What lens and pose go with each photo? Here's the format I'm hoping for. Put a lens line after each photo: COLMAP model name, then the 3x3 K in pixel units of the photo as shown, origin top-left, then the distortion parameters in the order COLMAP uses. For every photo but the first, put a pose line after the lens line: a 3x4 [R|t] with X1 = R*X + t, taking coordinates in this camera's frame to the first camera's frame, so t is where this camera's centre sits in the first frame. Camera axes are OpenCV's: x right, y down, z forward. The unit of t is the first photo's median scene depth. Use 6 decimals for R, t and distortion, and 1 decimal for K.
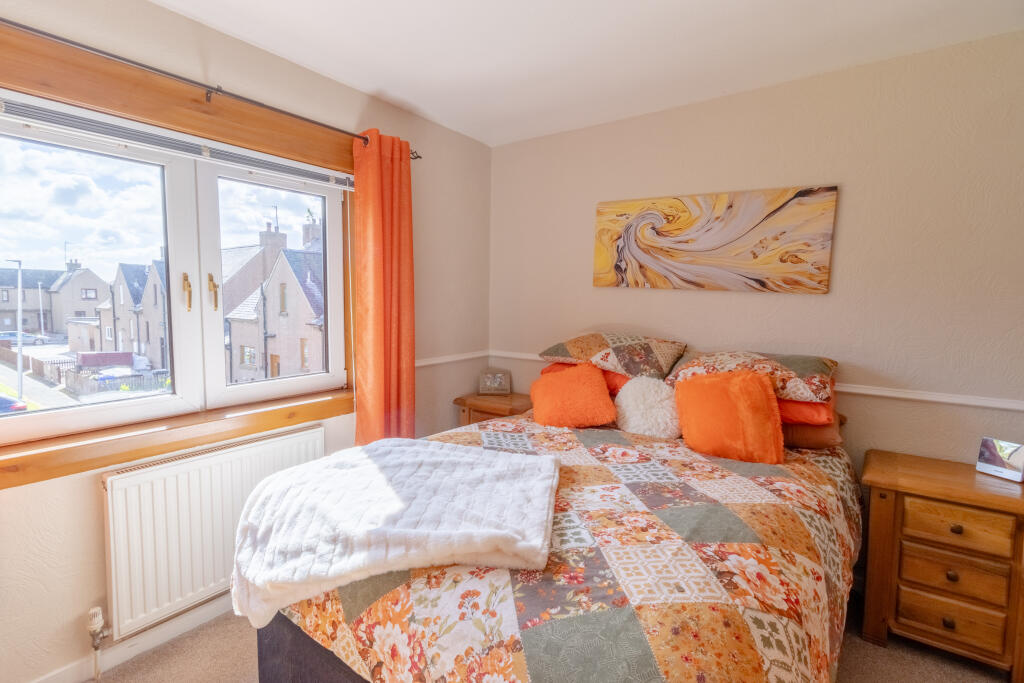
lens RADIAL K [[481.6, 0, 507.0], [0, 481.6, 335.6], [0, 0, 1]] dist [0.001394, 0.000007]
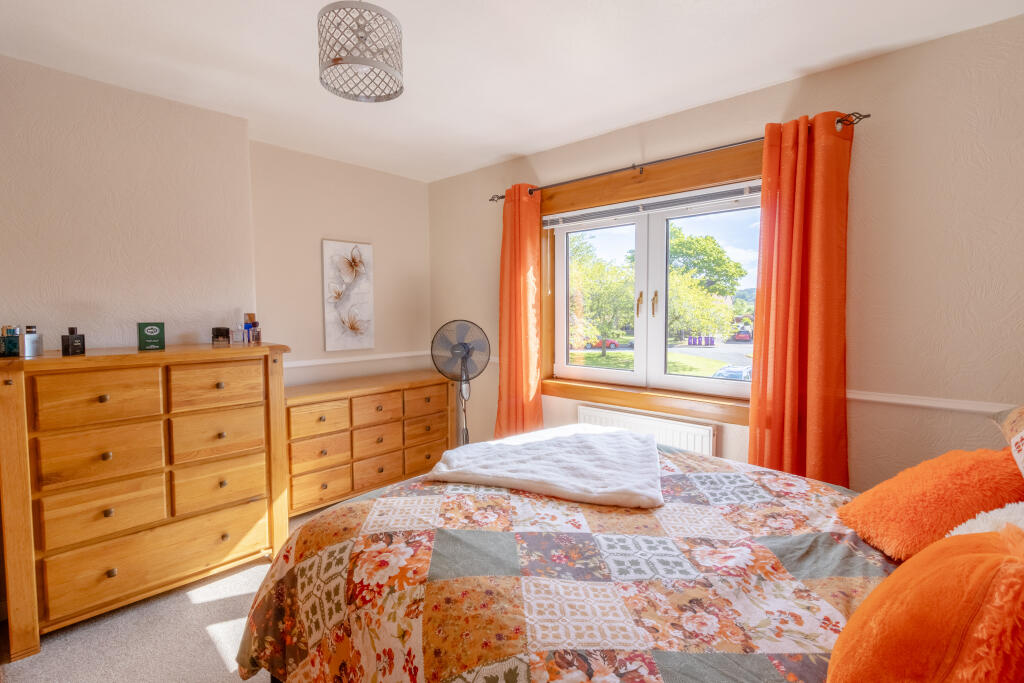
lens RADIAL K [[492.9, 0, 512.0], [0, 492.9, 341.5], [0, 0, 1]] dist [0.001020, 0.000104]
pose [[-0.119107, 0.056910, -0.991249, 0.994588], [-0.077496, 0.994777, 0.066424, -0.053446], [0.989852, 0.084730, -0.114074, 0.877816]]
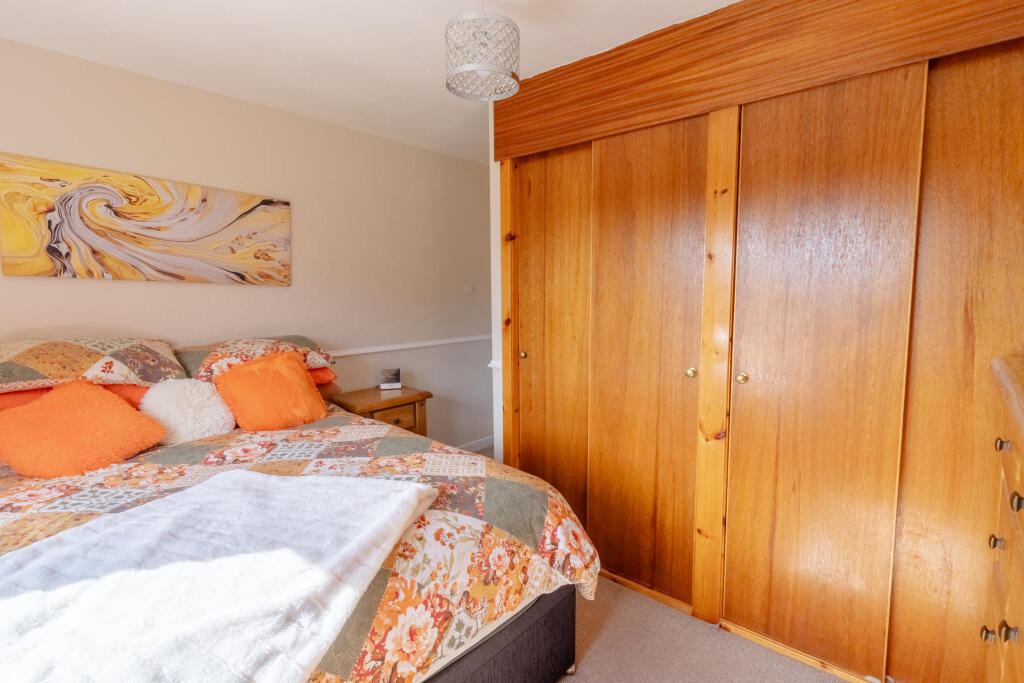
lens RADIAL K [[481.6, 0, 507.0], [0, 481.6, 335.6], [0, 0, 1]] dist [0.001394, 0.000007]
pose [[0.102844, -0.104917, 0.989149, -0.727261], [0.087050, 0.991556, 0.096121, -0.037815], [-0.990881, 0.076220, 0.111109, 0.393362]]
